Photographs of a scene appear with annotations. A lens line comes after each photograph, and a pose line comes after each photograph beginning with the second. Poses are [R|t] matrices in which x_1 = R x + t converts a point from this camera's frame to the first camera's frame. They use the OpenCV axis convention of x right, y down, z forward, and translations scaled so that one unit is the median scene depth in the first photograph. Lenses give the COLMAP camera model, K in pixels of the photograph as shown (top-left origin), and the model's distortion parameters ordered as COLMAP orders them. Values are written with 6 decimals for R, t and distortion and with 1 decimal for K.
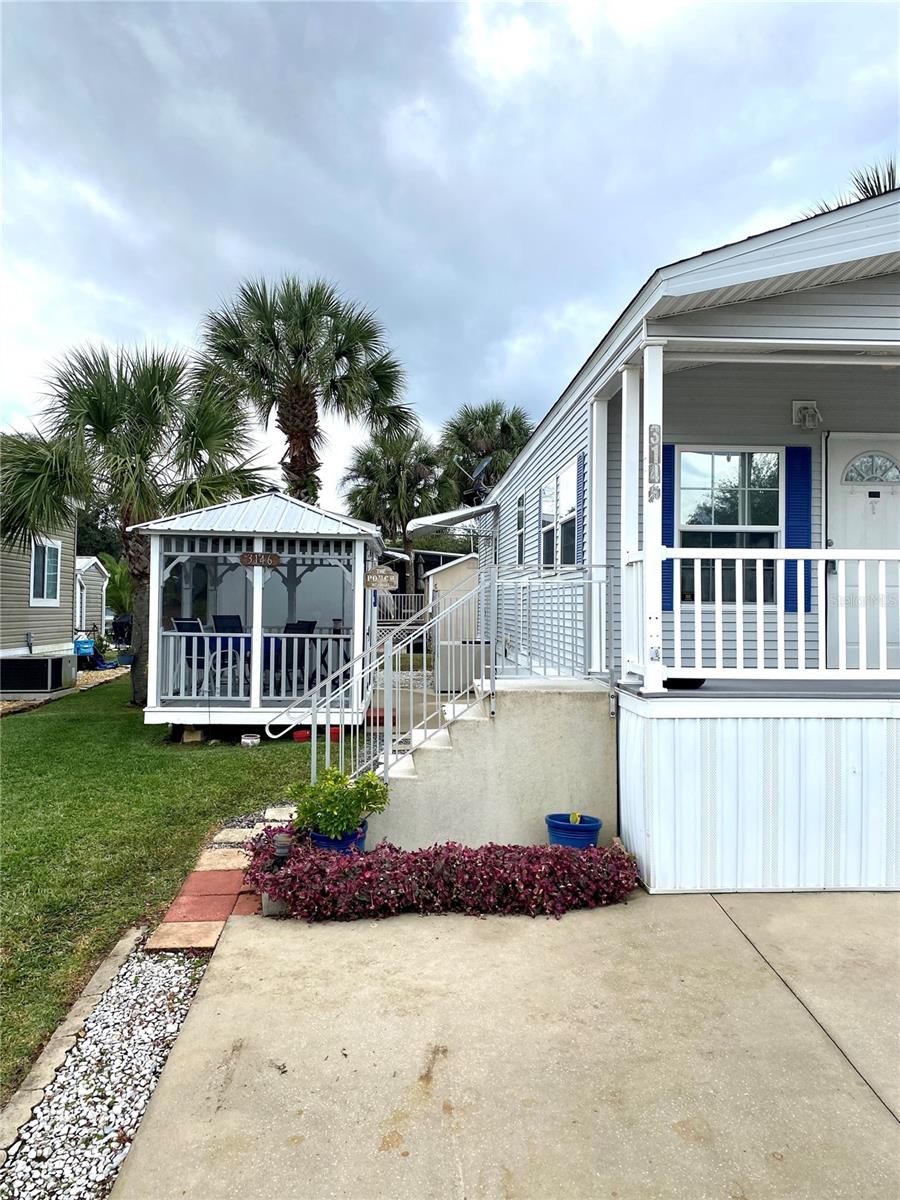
lens RADIAL K [[917.6, 0, 479.8], [0, 917.6, 582.5], [0, 0, 1]] dist [0.033360, -0.027802]
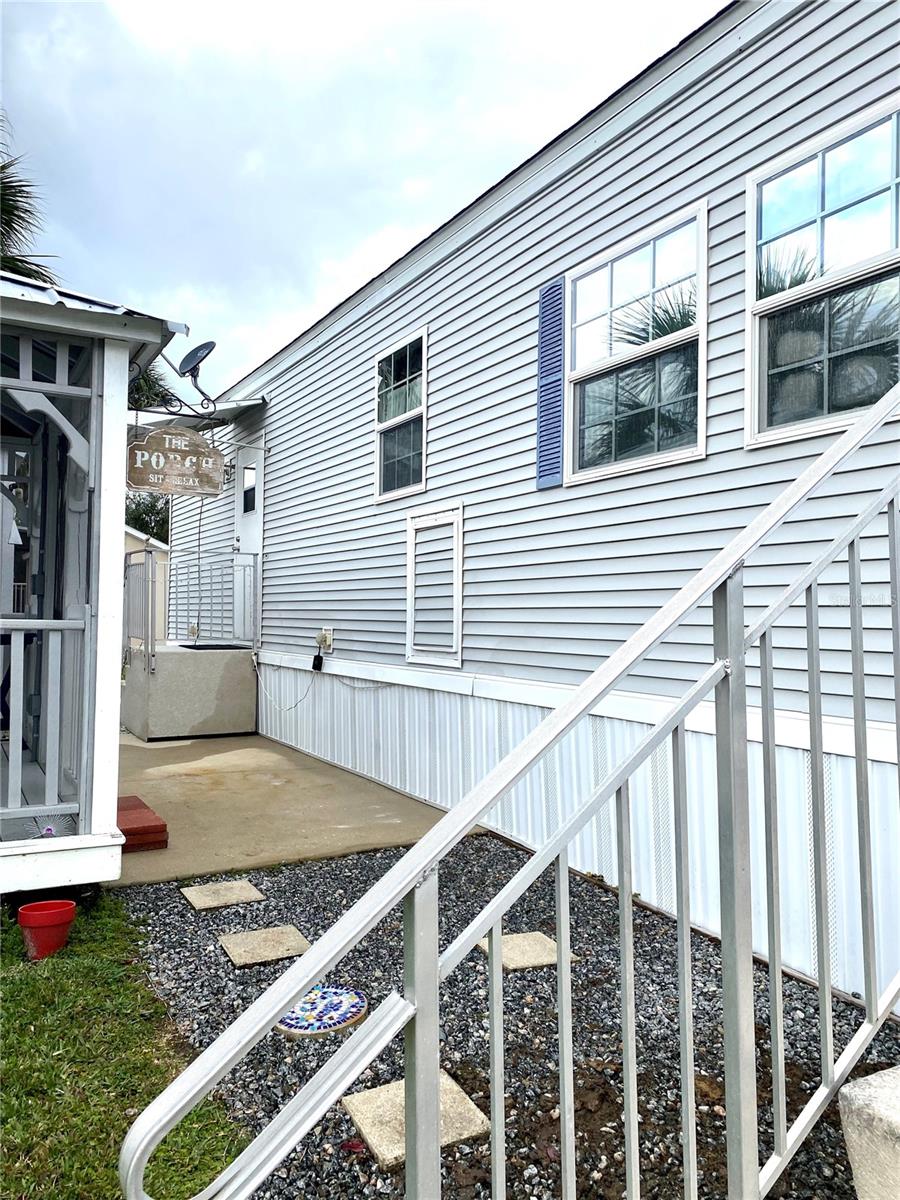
lens RADIAL K [[917.6, 0, 458.9], [0, 917.6, 603.9], [0, 0, 1]] dist [0.033360, -0.027802]
pose [[0.905500, 0.007874, 0.424272, -0.161089], [-0.013026, 0.999872, 0.009244, 0.046536], [-0.424145, -0.013897, 0.905487, 0.630434]]
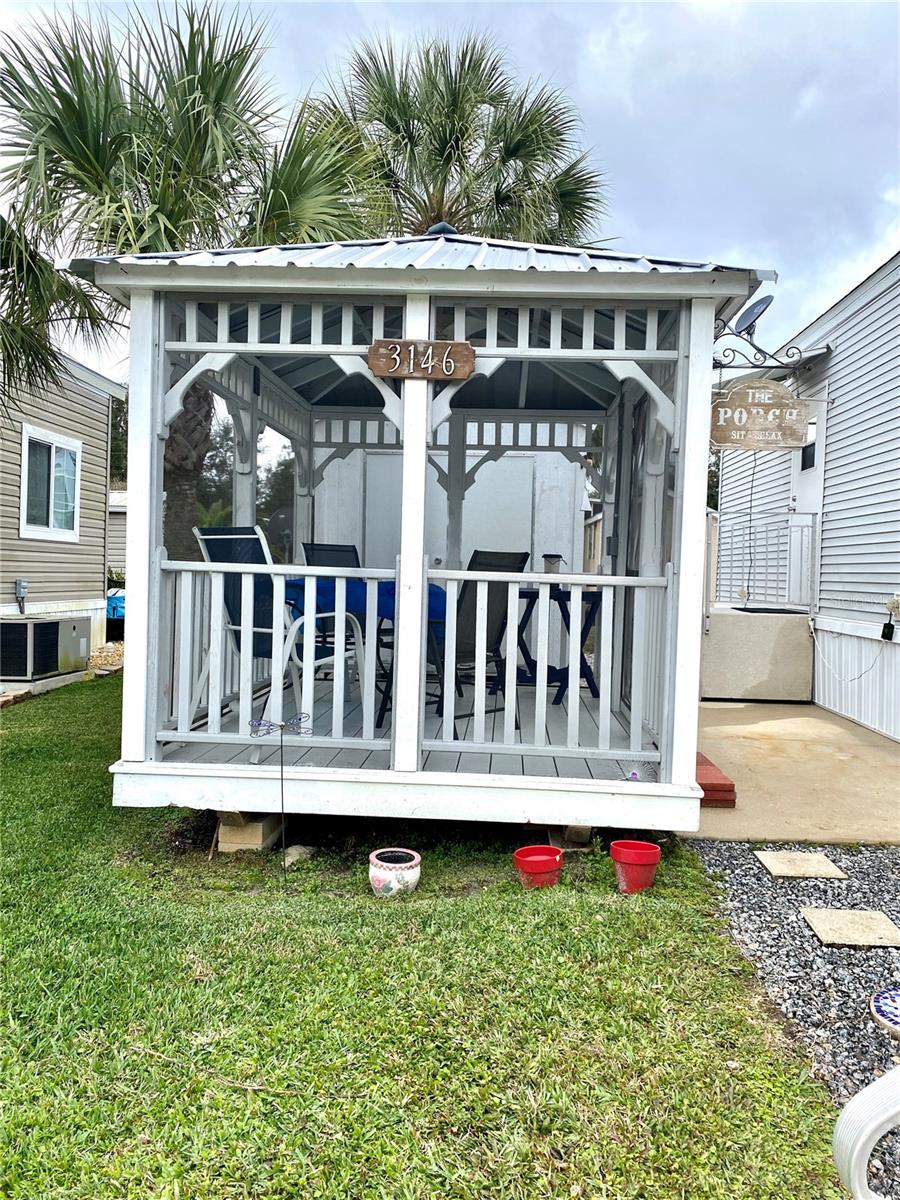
lens RADIAL K [[917.6, 0, 460.6], [0, 917.6, 594.7], [0, 0, 1]] dist [0.033360, -0.027802]
pose [[0.991680, 0.017826, -0.127484, -0.175688], [-0.012180, 0.998916, 0.044925, 0.049361], [0.128147, -0.042998, 0.990823, 0.639363]]
